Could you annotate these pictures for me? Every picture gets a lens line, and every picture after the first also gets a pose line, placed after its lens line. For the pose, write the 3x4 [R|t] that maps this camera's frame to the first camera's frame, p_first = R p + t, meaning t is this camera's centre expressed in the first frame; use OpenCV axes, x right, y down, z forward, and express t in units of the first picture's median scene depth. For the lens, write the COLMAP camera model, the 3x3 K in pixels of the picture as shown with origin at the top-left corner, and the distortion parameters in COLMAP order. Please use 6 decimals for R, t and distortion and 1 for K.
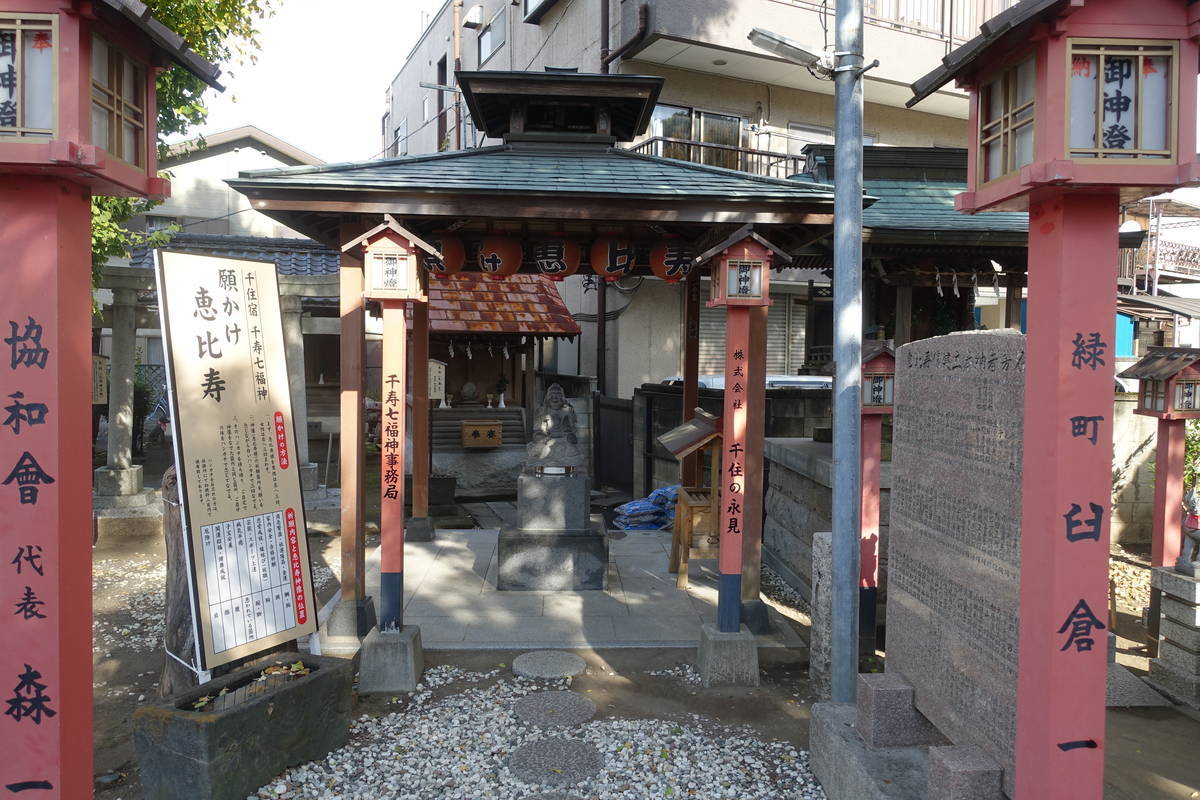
lens RADIAL K [[822.8, 0, 599.9], [0, 822.8, 403.0], [0, 0, 1]] dist [-0.003981, -0.002643]
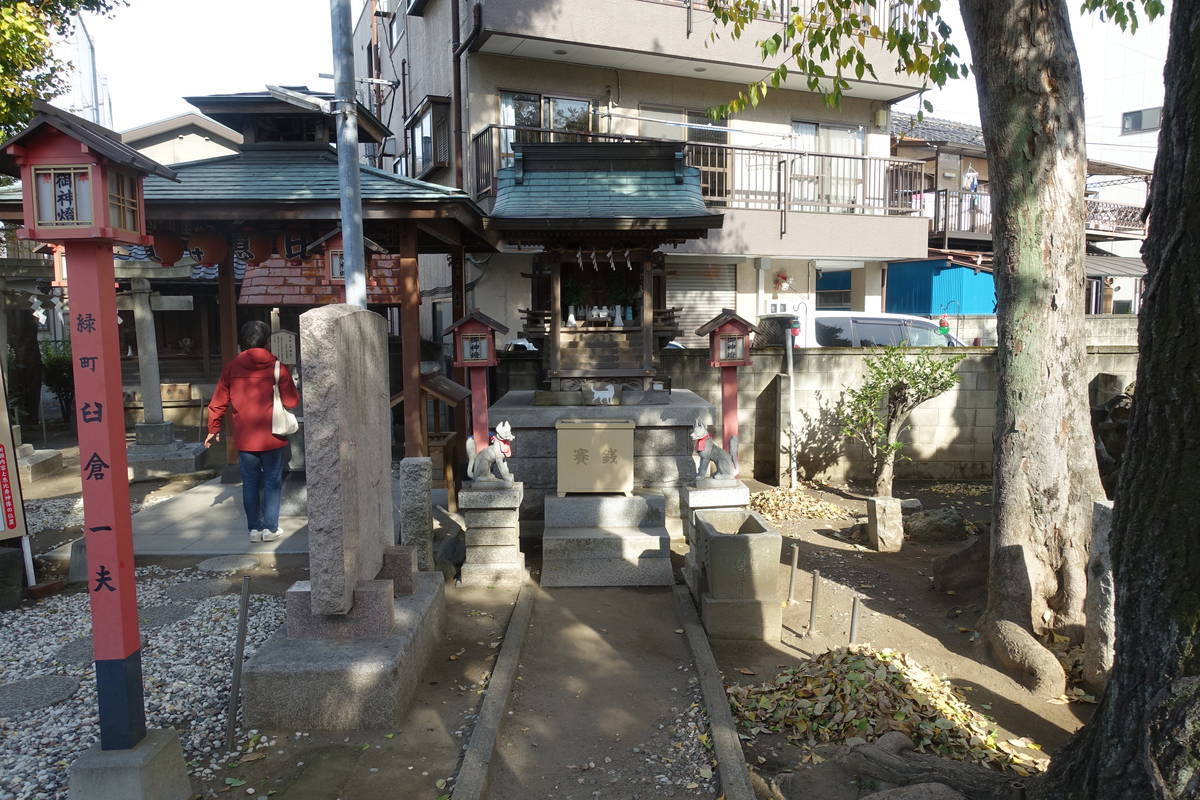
lens RADIAL K [[822.8, 0, 602.1], [0, 822.8, 401.9], [0, 0, 1]] dist [-0.003981, -0.002643]
pose [[0.999372, -0.017045, -0.031063, 0.284634], [0.018274, 0.999044, 0.039709, 0.010197], [0.030356, -0.040251, 0.998728, -0.136383]]
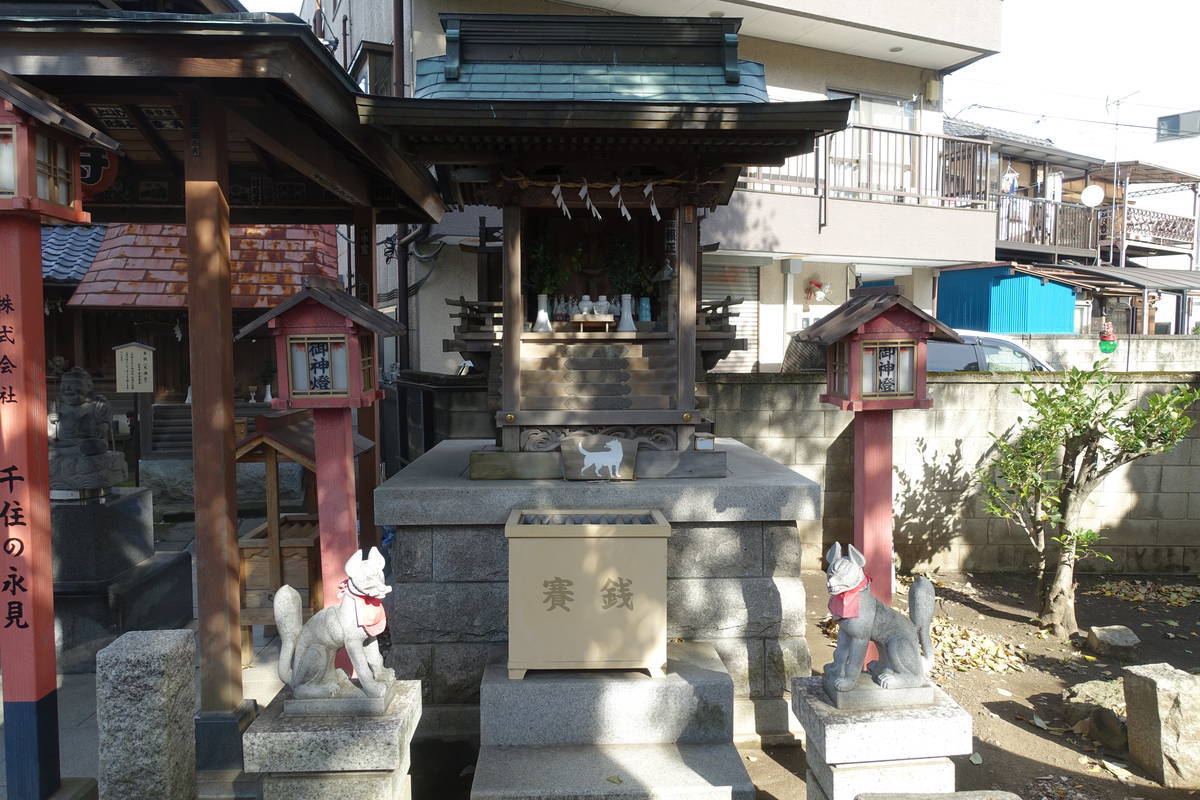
lens RADIAL K [[822.8, 0, 600.2], [0, 822.8, 400.3], [0, 0, 1]] dist [-0.003981, -0.002643]
pose [[0.999868, -0.013486, -0.009093, 0.265833], [0.013556, 0.999879, 0.007646, 0.002734], [0.008989, -0.007768, 0.999929, 0.215174]]
